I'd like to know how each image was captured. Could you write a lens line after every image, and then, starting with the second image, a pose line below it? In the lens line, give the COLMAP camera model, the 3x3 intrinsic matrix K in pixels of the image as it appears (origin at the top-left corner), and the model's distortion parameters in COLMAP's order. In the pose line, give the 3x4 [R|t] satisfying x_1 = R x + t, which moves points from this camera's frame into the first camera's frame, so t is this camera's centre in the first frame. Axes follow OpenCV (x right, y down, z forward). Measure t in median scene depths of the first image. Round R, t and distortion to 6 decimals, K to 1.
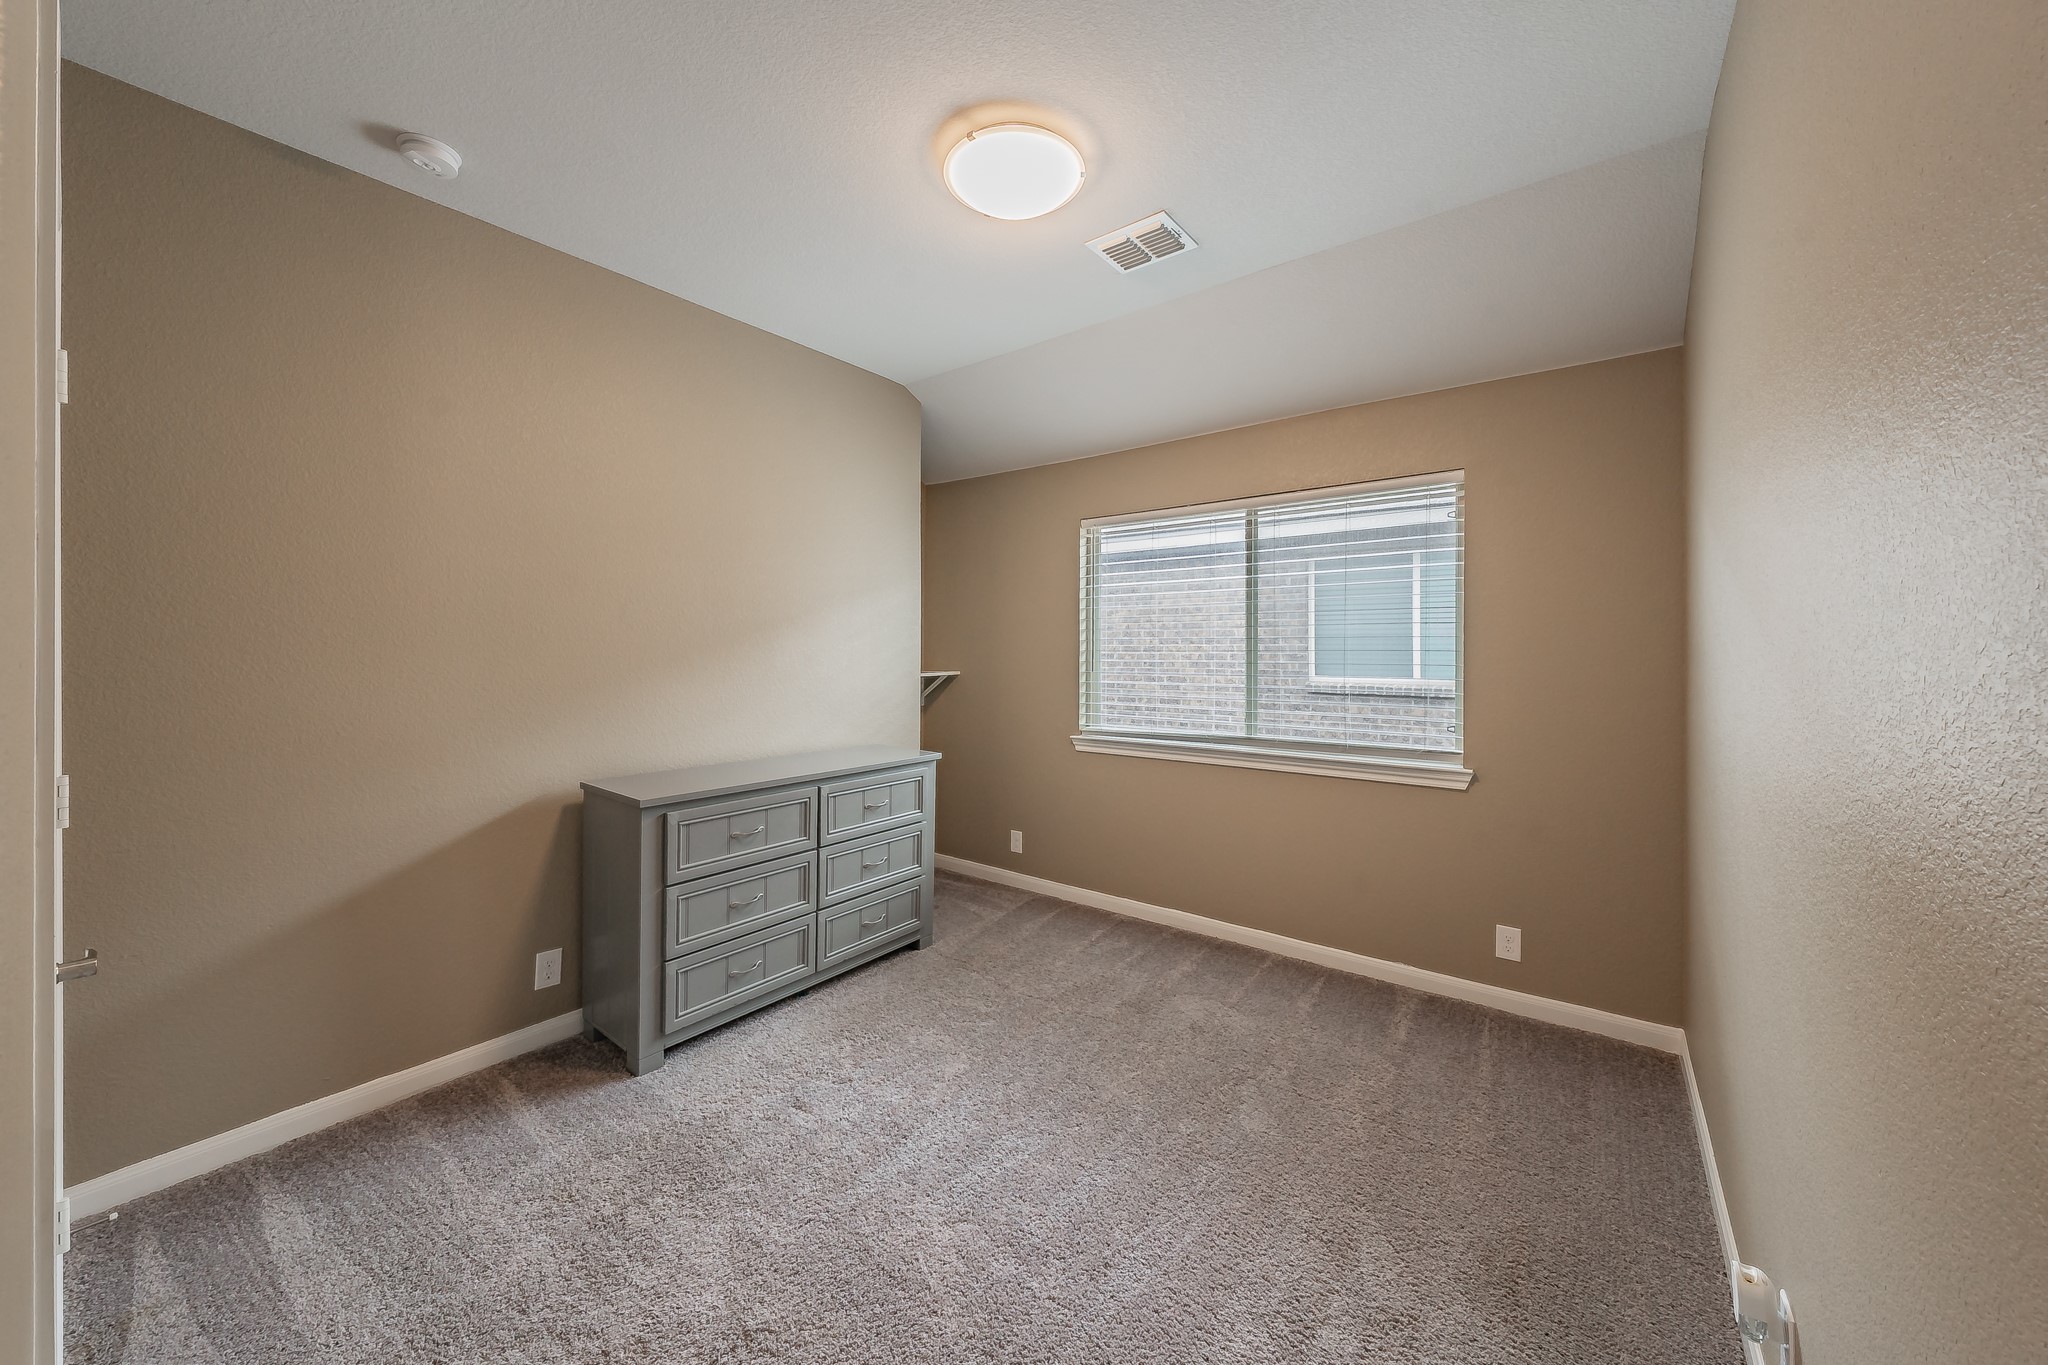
lens RADIAL K [[720.6, 0, 1002.4], [0, 720.6, 676.7], [0, 0, 1]] dist [-0.000249, -0.000098]
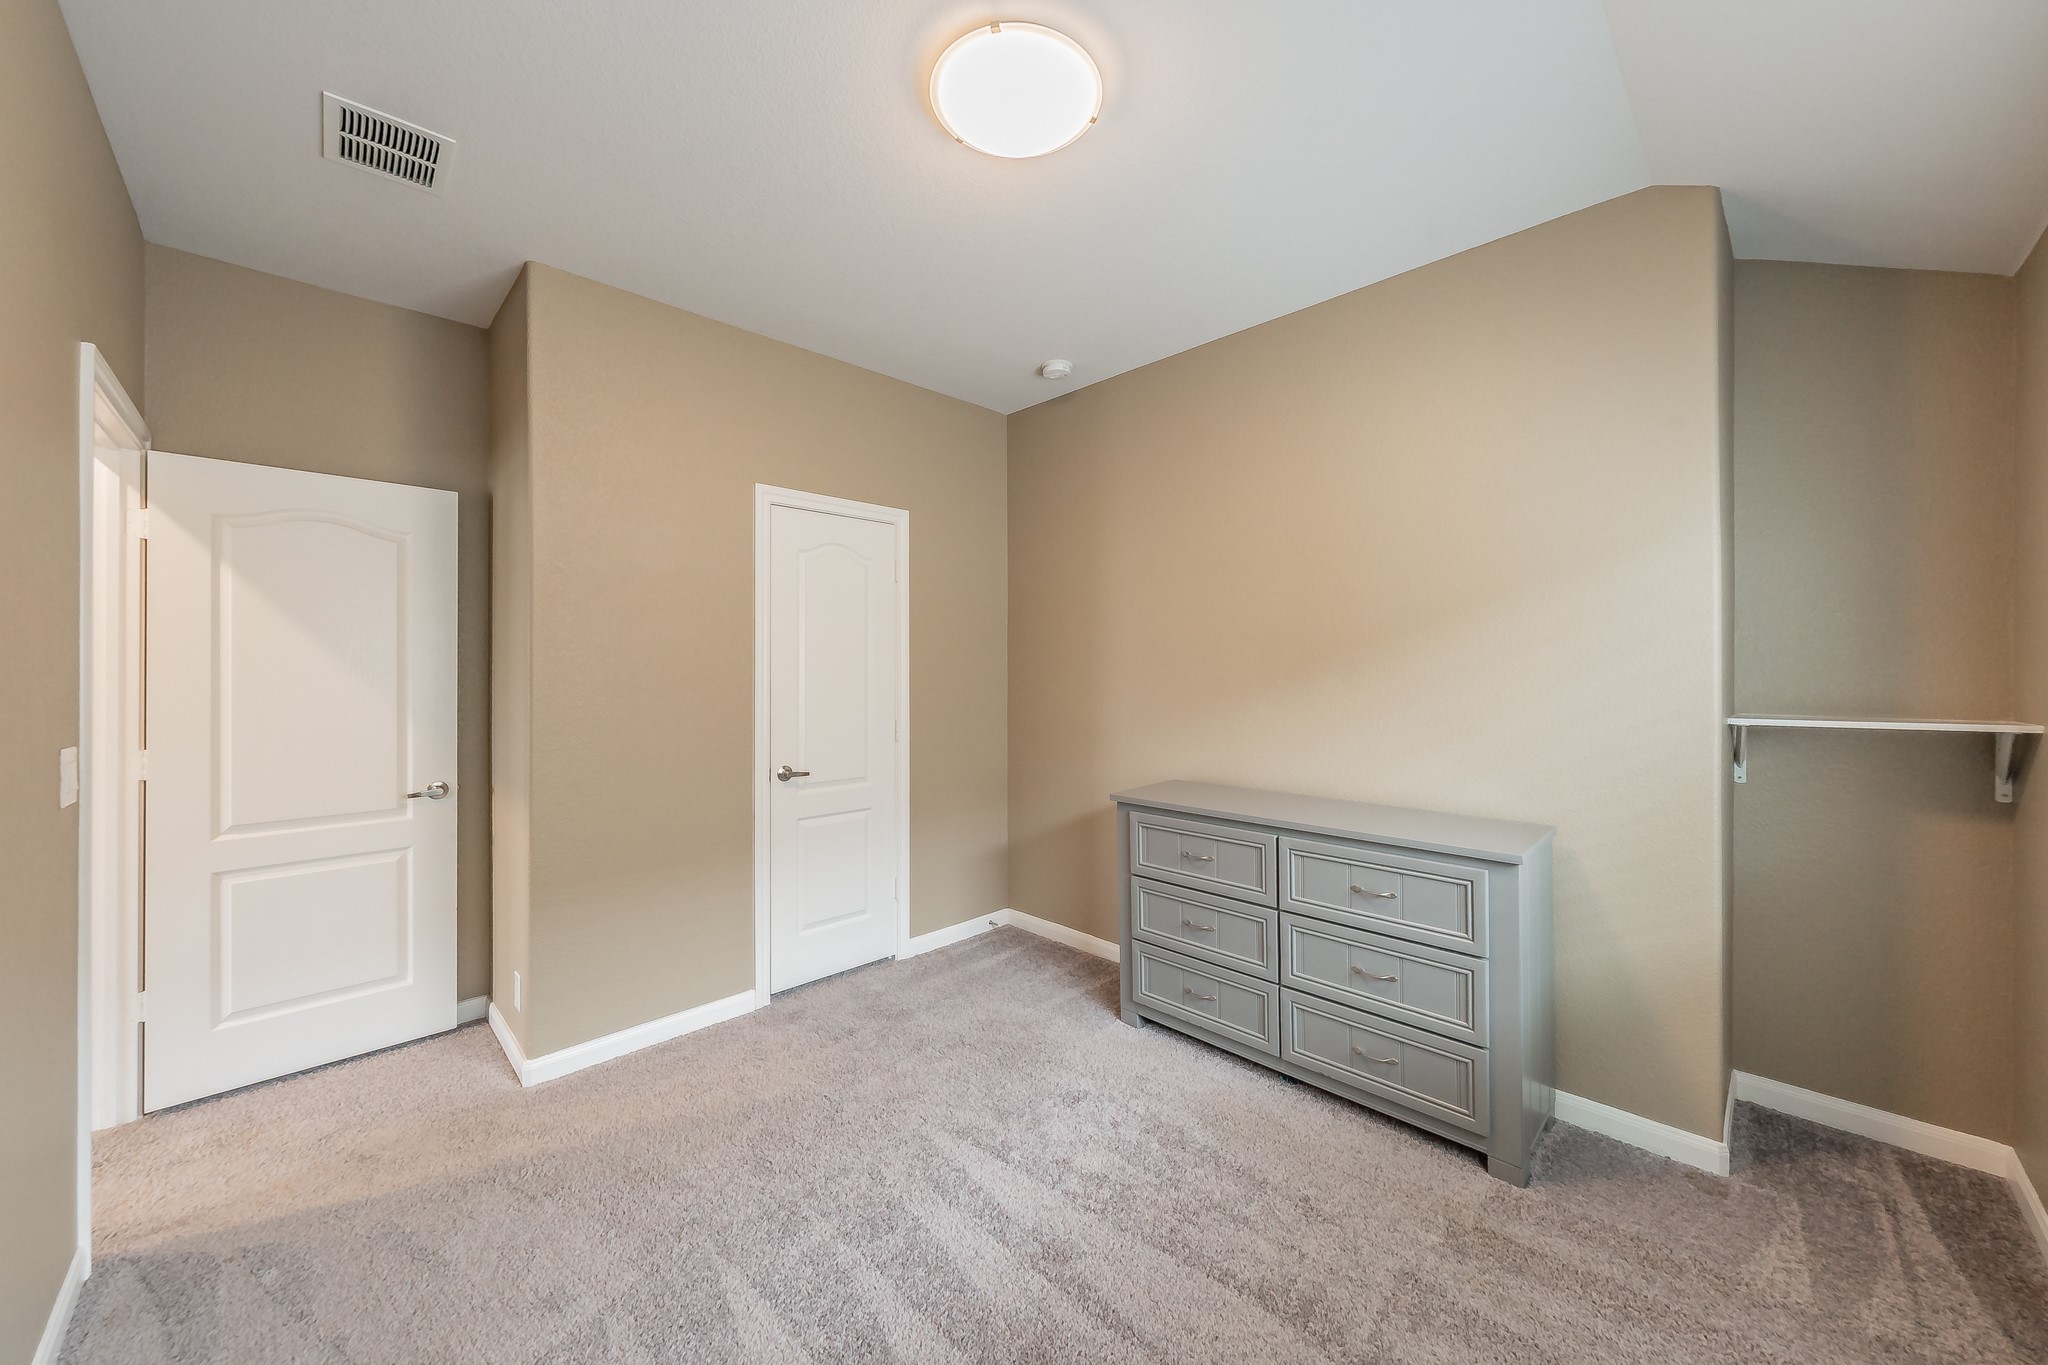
lens RADIAL K [[744.3, 0, 1021.6], [0, 744.3, 663.6], [0, 0, 1]] dist [-0.001106, -0.000078]
pose [[-0.099022, 0.004446, -0.995075, 0.634695], [-0.027611, 0.999593, 0.007214, -0.046044], [0.994702, 0.028189, -0.098859, 0.780189]]
